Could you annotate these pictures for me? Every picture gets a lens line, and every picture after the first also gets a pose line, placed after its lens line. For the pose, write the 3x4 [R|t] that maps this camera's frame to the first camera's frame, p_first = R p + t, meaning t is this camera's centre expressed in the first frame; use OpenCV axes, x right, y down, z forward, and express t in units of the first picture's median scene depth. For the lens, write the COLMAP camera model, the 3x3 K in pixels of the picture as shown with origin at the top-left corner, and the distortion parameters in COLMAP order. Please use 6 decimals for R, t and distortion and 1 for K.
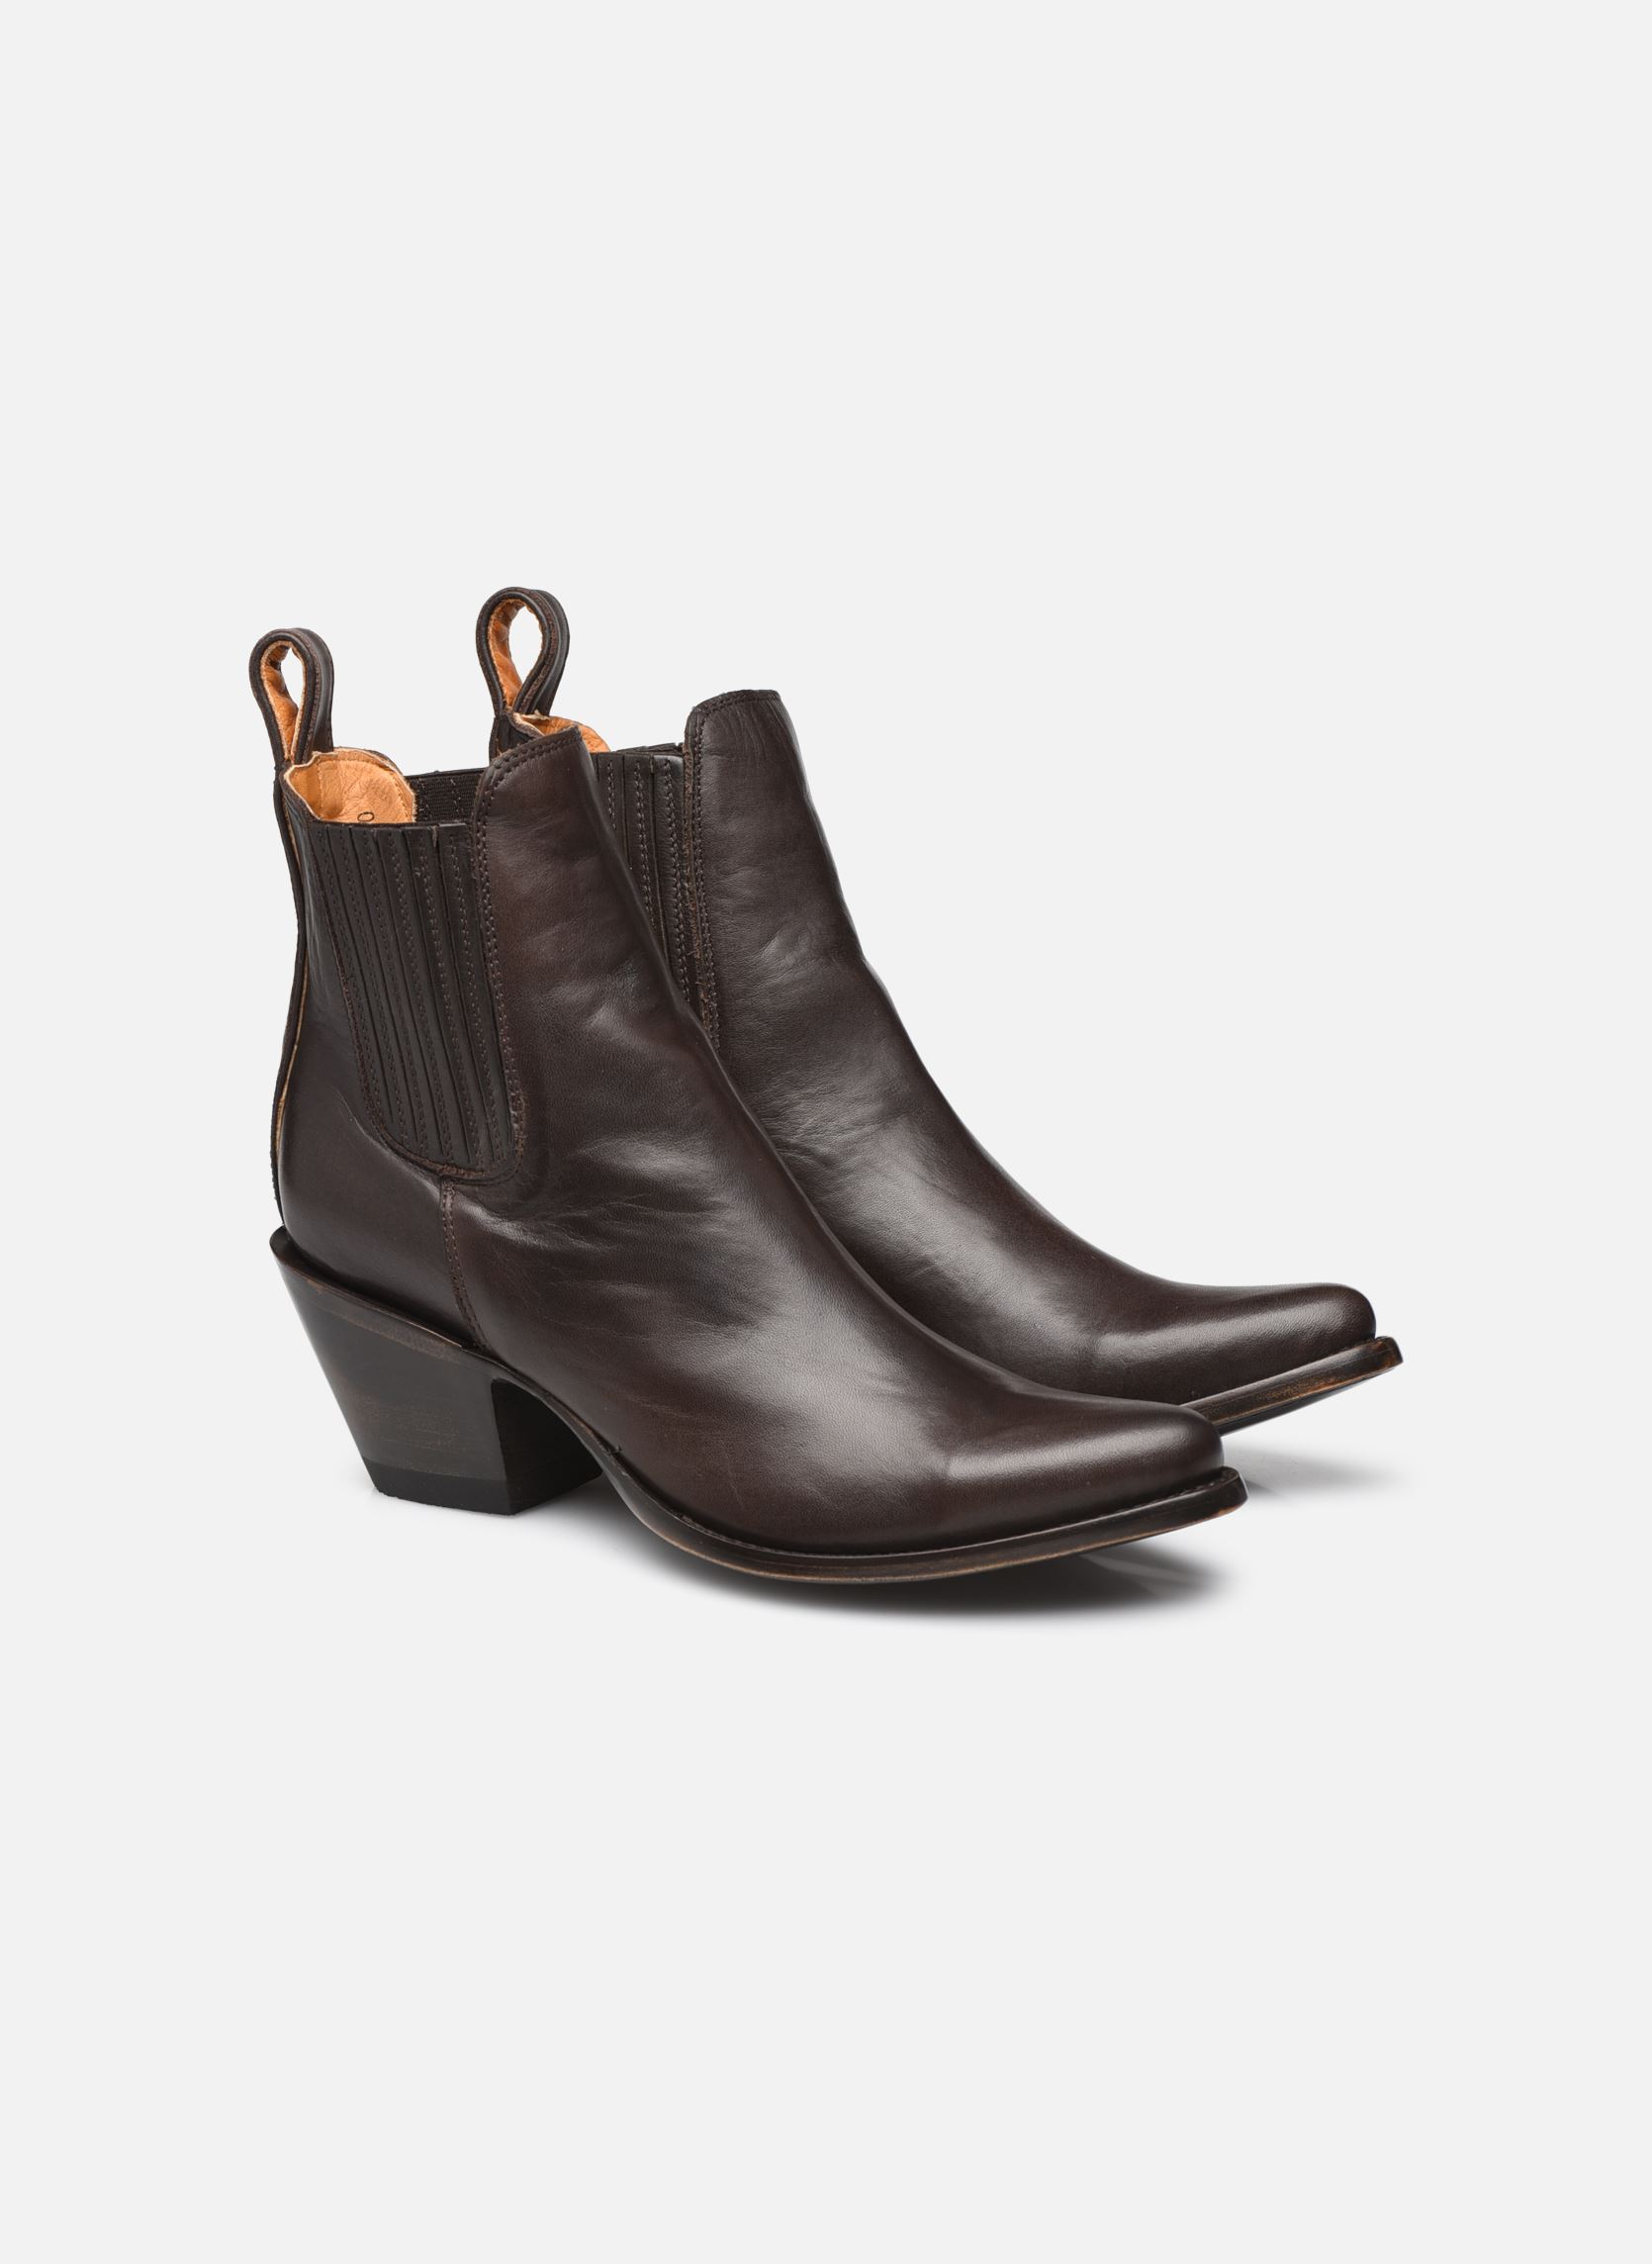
lens RADIAL K [[7996.2, 0, 828.5], [0, 7996.2, 1132.5], [0, 0, 1]] dist [-0.346257, 0.000000]
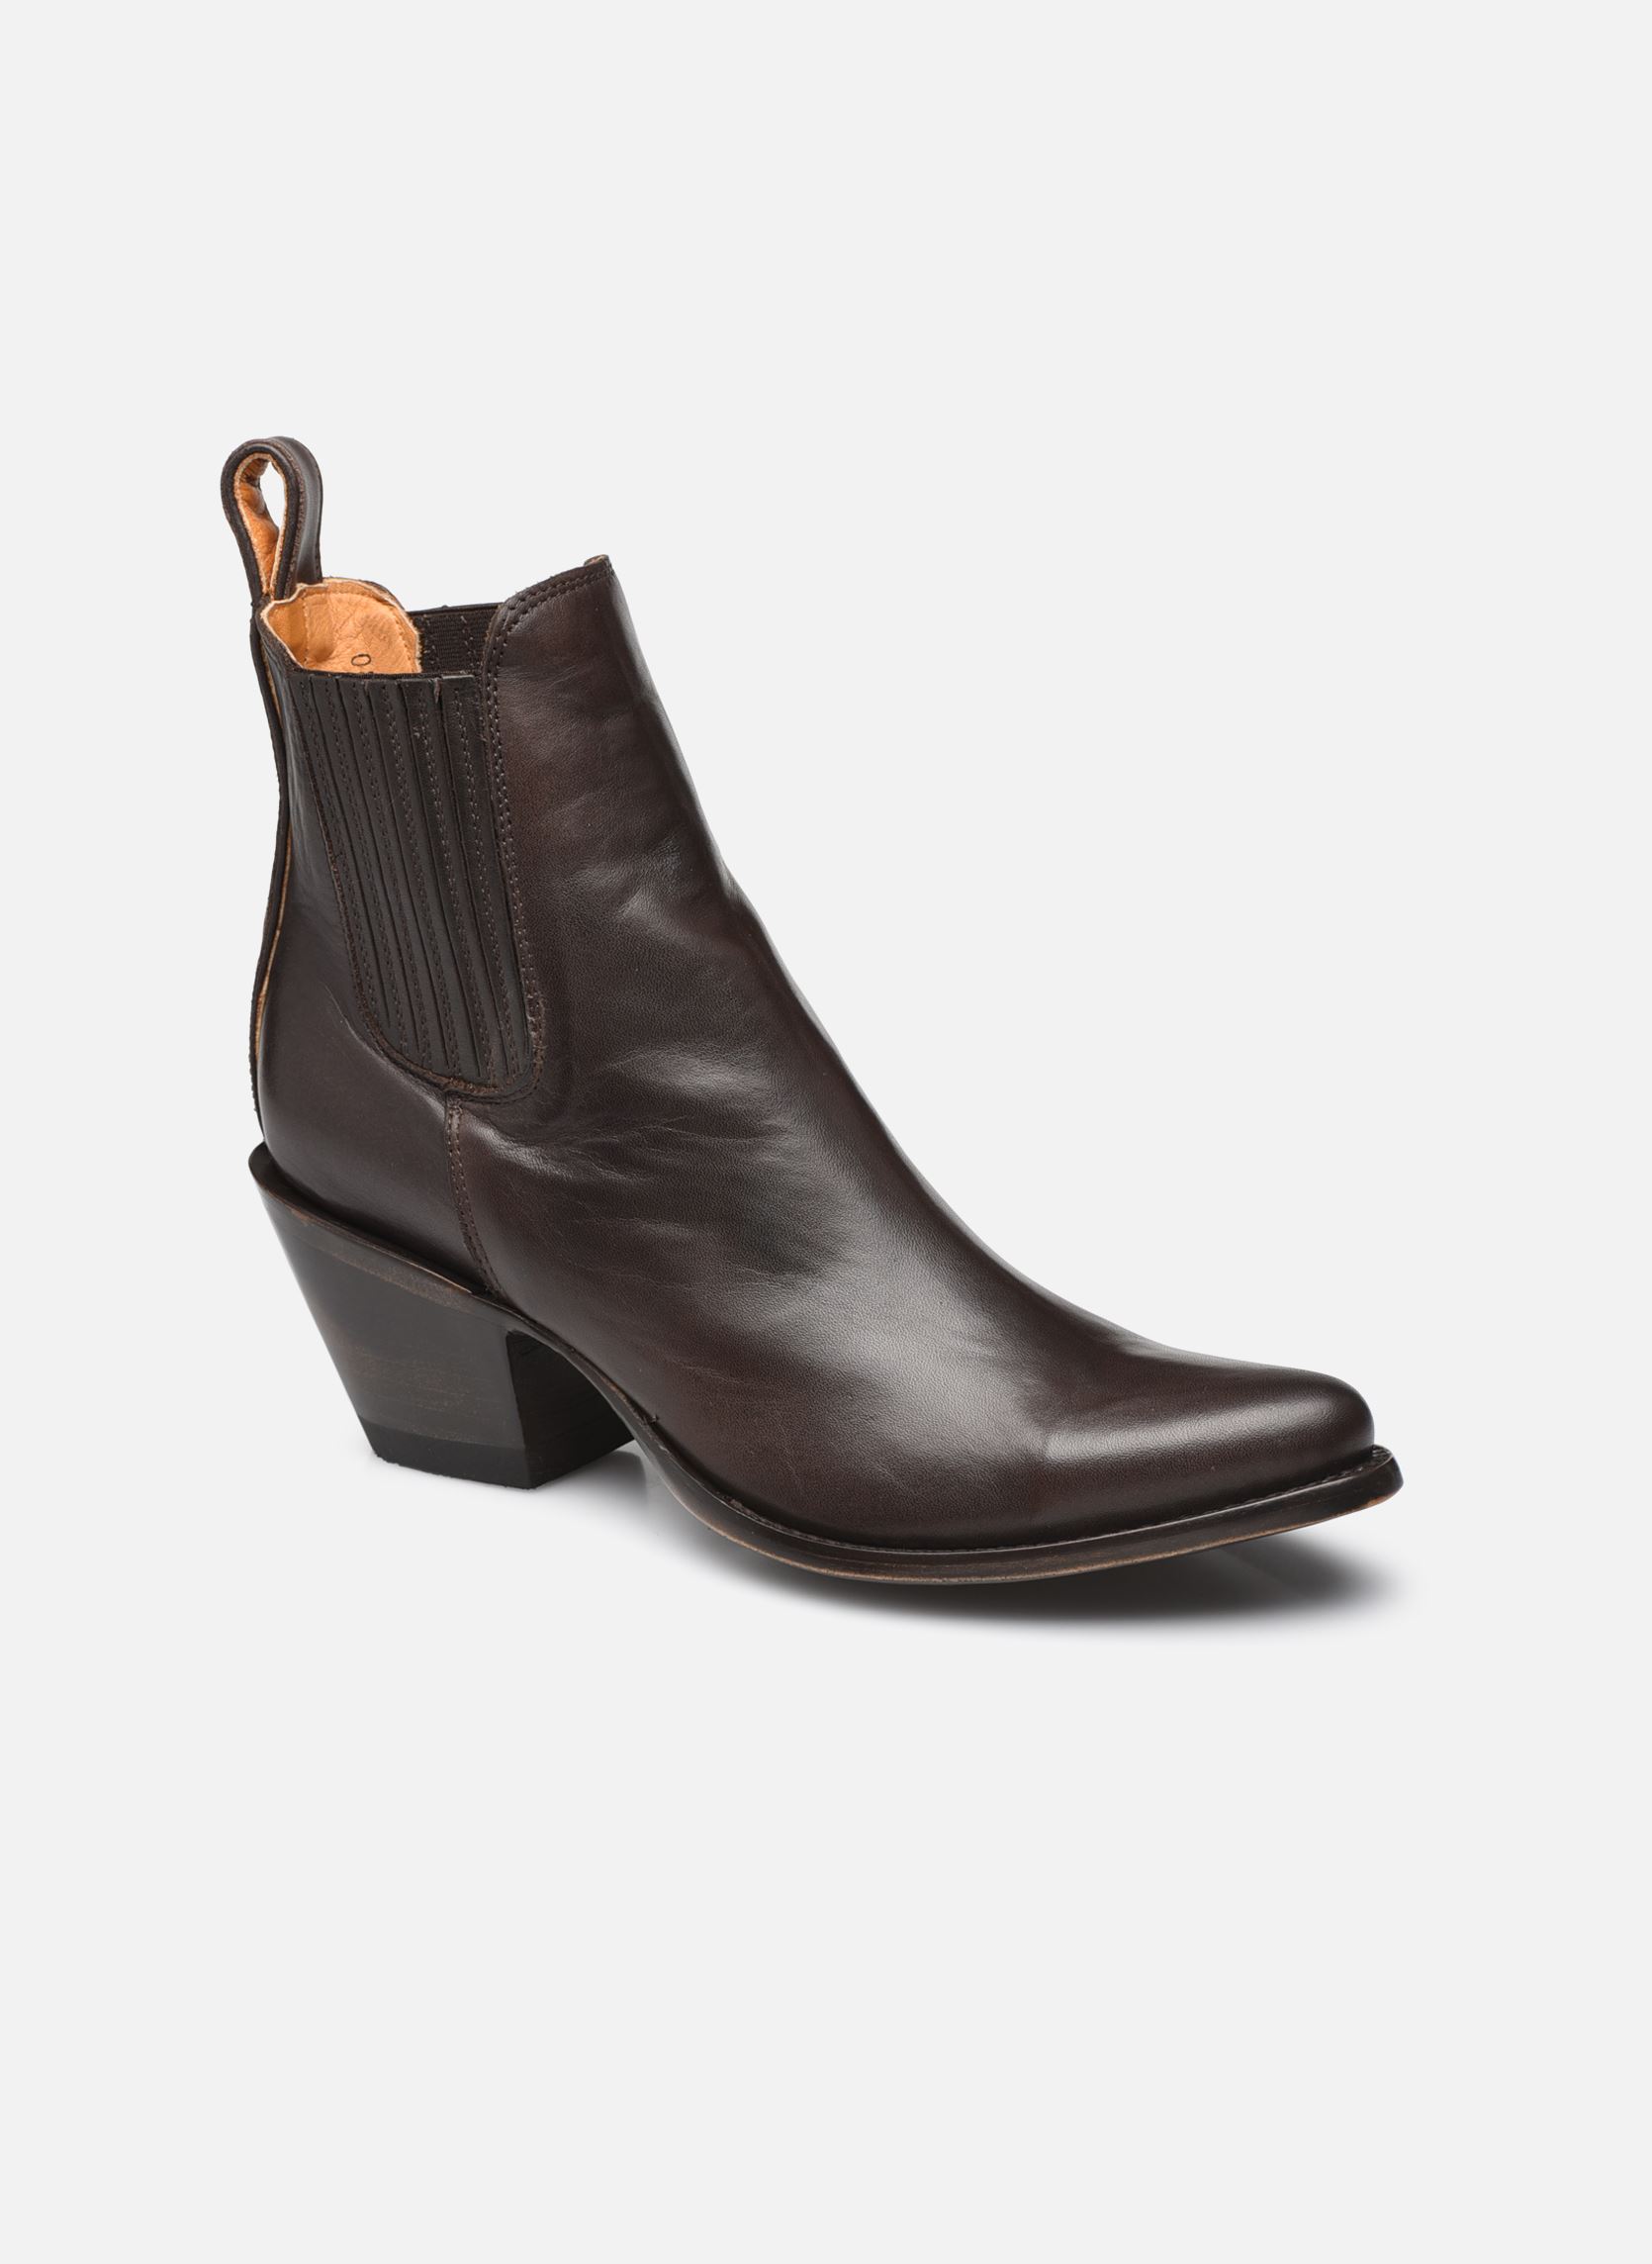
lens RADIAL K [[7996.2, 0, 823.4], [0, 7996.2, 1132.0], [0, 0, 1]] dist [-0.346257, 0.000000]
pose [[0.999801, 0.001881, -0.019868, 0.008048], [-0.000999, 0.999019, 0.044283, -0.027784], [0.019932, -0.044255, 0.998821, 0.159986]]
